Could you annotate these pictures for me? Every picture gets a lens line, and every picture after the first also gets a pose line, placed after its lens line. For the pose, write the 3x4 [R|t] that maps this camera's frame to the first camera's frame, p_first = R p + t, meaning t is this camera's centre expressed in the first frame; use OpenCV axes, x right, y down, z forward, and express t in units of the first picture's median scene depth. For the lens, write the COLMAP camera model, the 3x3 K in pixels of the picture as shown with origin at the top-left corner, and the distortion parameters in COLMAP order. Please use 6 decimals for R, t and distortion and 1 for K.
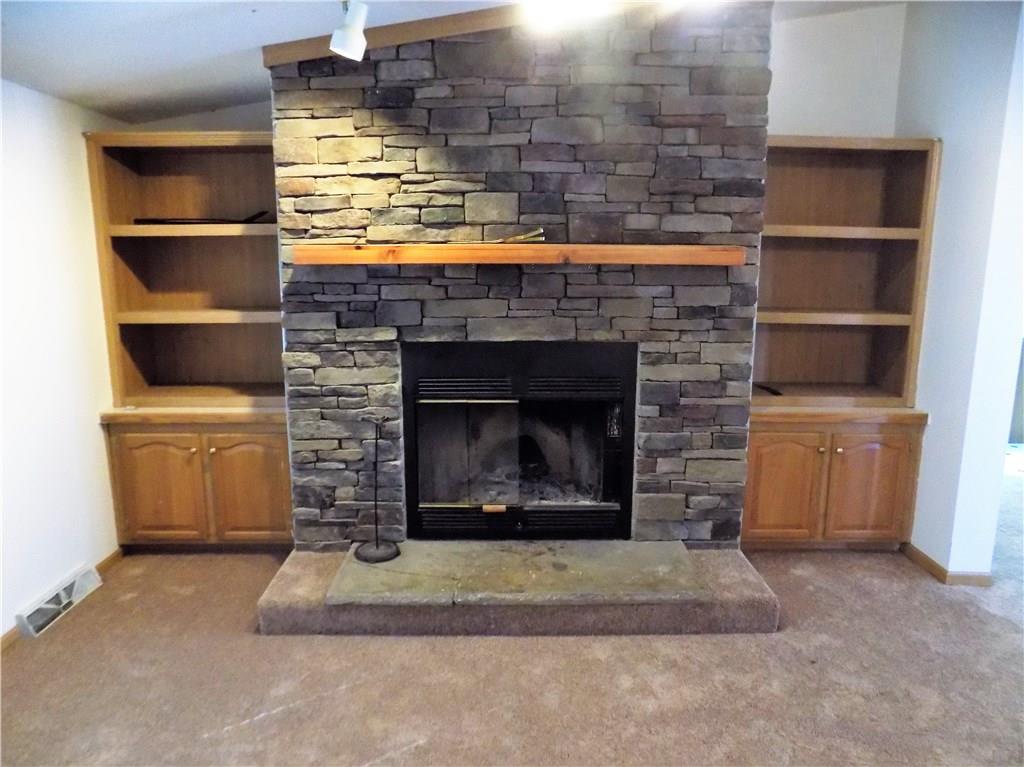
lens RADIAL K [[694.1, 0, 516.7], [0, 694.1, 382.0], [0, 0, 1]] dist [-0.058620, 0.048935]
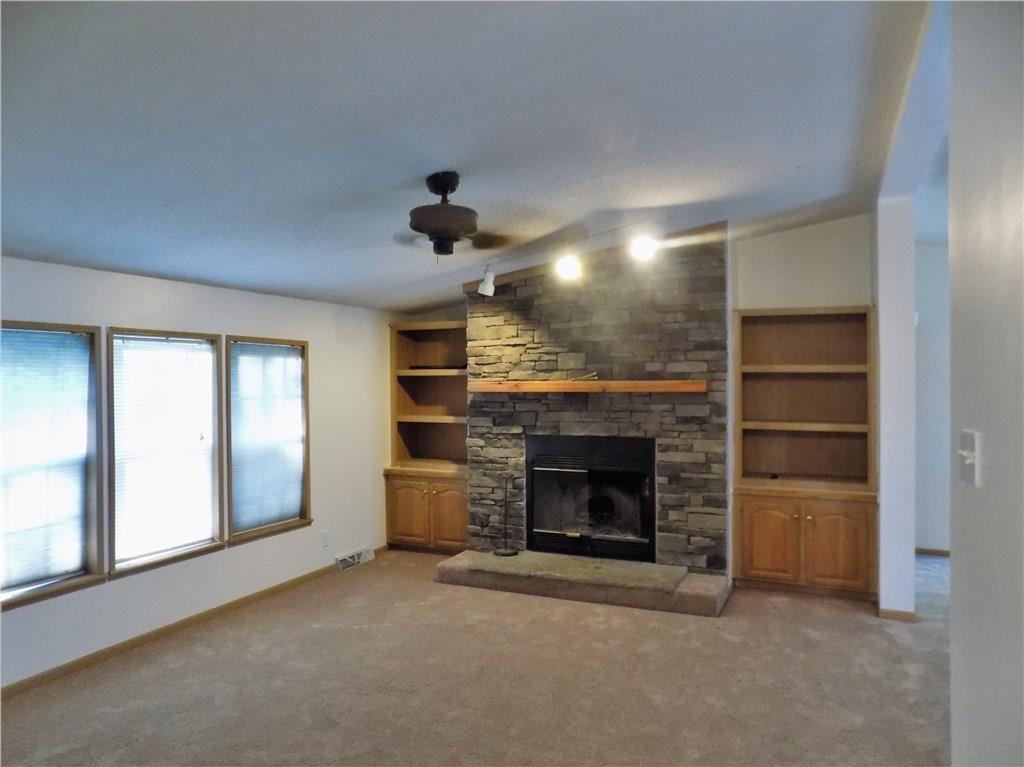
lens RADIAL K [[694.1, 0, 507.3], [0, 694.1, 379.9], [0, 0, 1]] dist [-0.058620, 0.048935]
pose [[0.904072, -0.008655, -0.427292, 0.560875], [-0.063563, 0.985952, -0.154460, 0.084255], [0.422627, 0.166803, 0.890822, -0.648766]]
